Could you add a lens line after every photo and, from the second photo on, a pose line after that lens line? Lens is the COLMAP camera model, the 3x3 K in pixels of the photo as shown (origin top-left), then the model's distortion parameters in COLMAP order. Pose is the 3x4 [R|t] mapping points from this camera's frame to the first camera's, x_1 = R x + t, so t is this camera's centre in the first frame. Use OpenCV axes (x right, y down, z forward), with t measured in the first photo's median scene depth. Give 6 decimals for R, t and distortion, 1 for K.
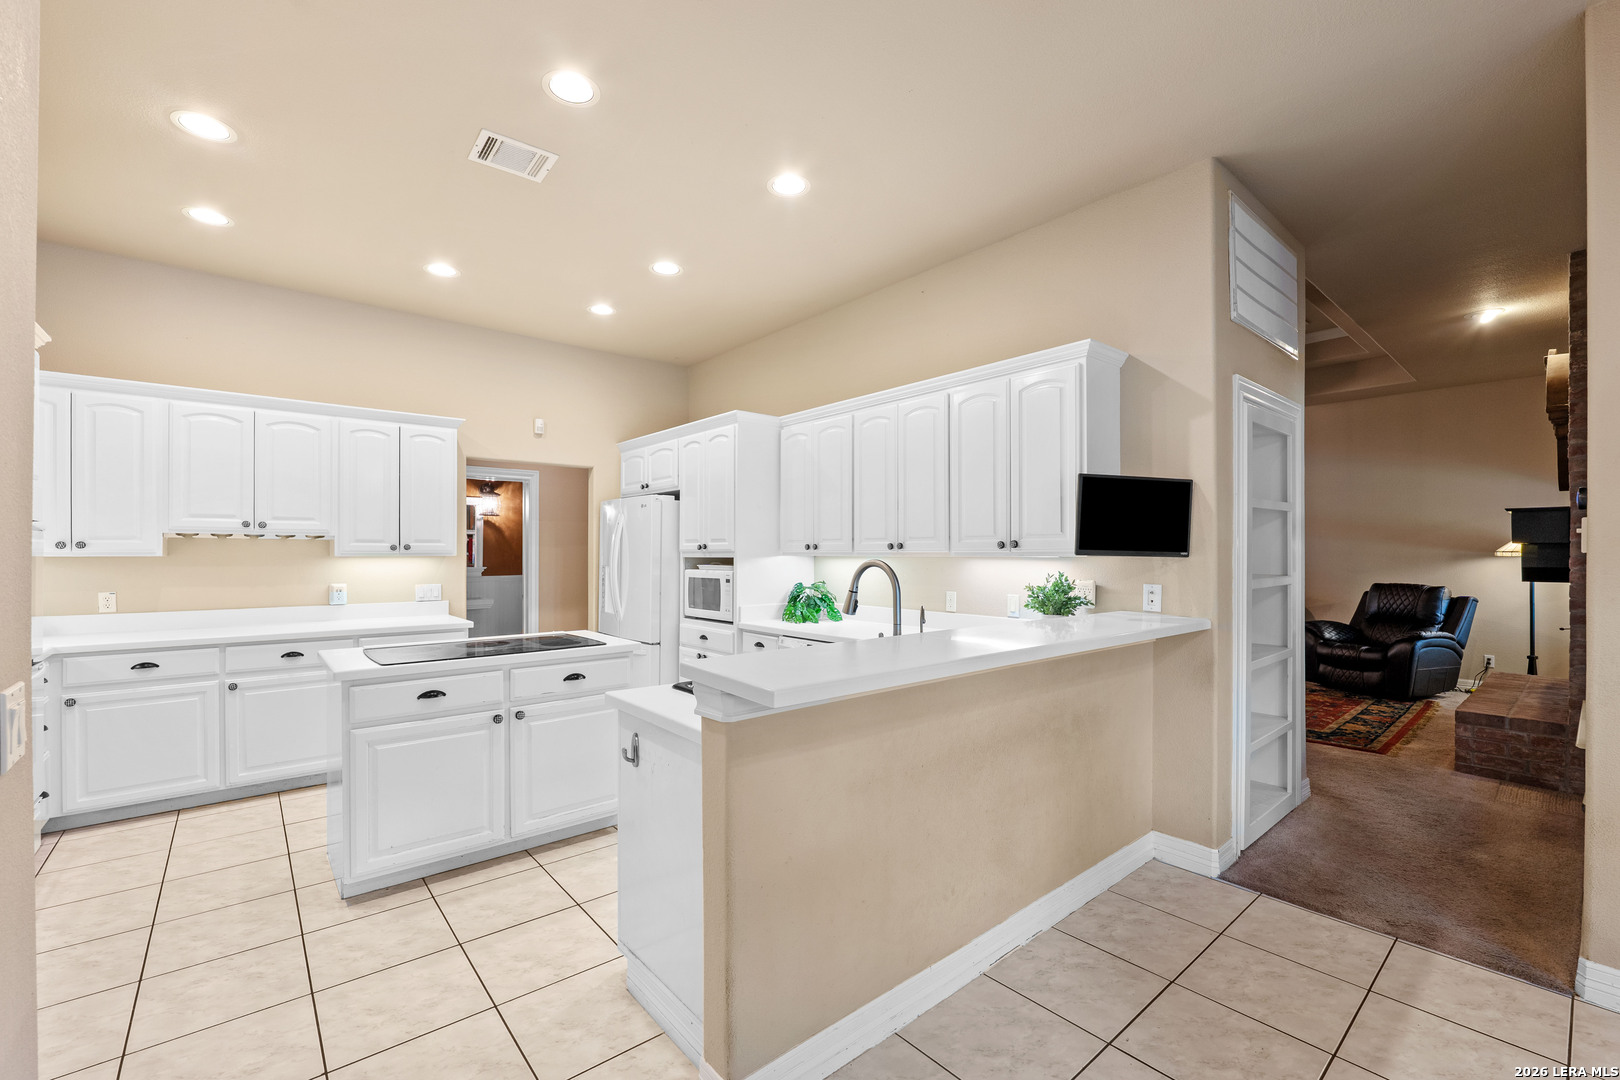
lens RADIAL K [[681.4, 0, 799.0], [0, 681.4, 549.6], [0, 0, 1]] dist [-0.009551, -0.000632]
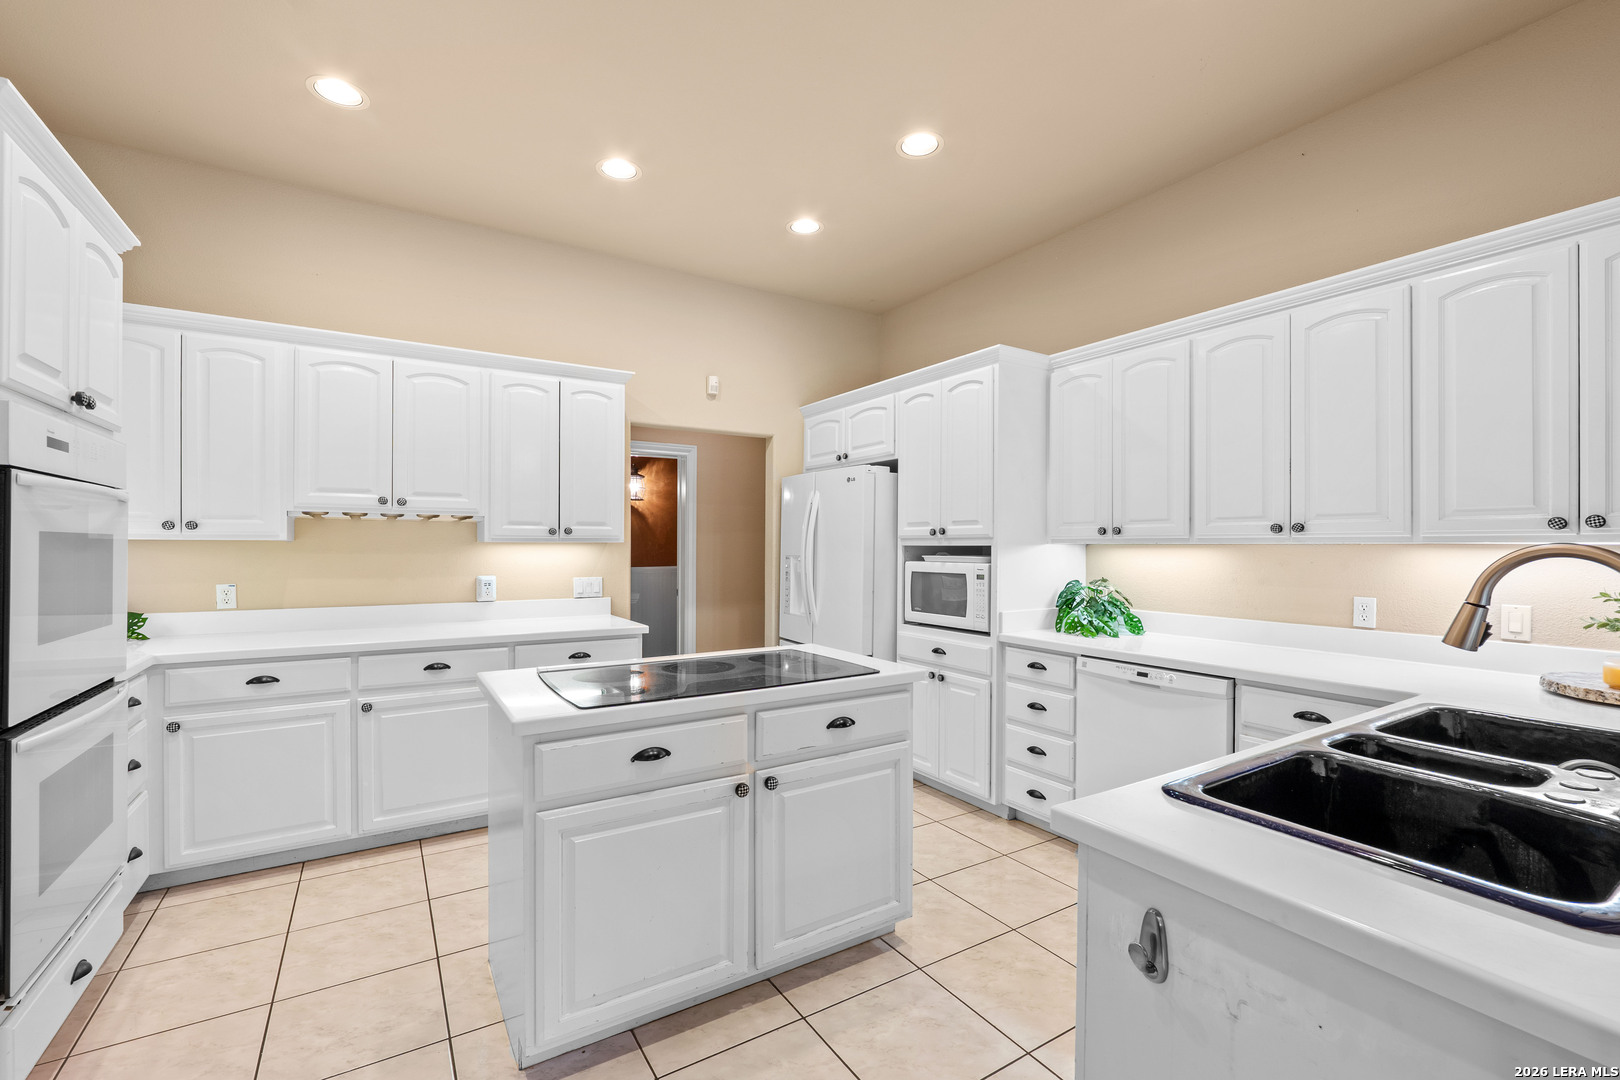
lens RADIAL K [[681.4, 0, 810.0], [0, 681.4, 542.3], [0, 0, 1]] dist [-0.009551, -0.000632]
pose [[0.992600, 0.003531, -0.121375, -0.222144], [-0.003509, 0.999994, 0.000395, 0.009409], [0.121376, 0.000034, 0.992607, 0.269557]]
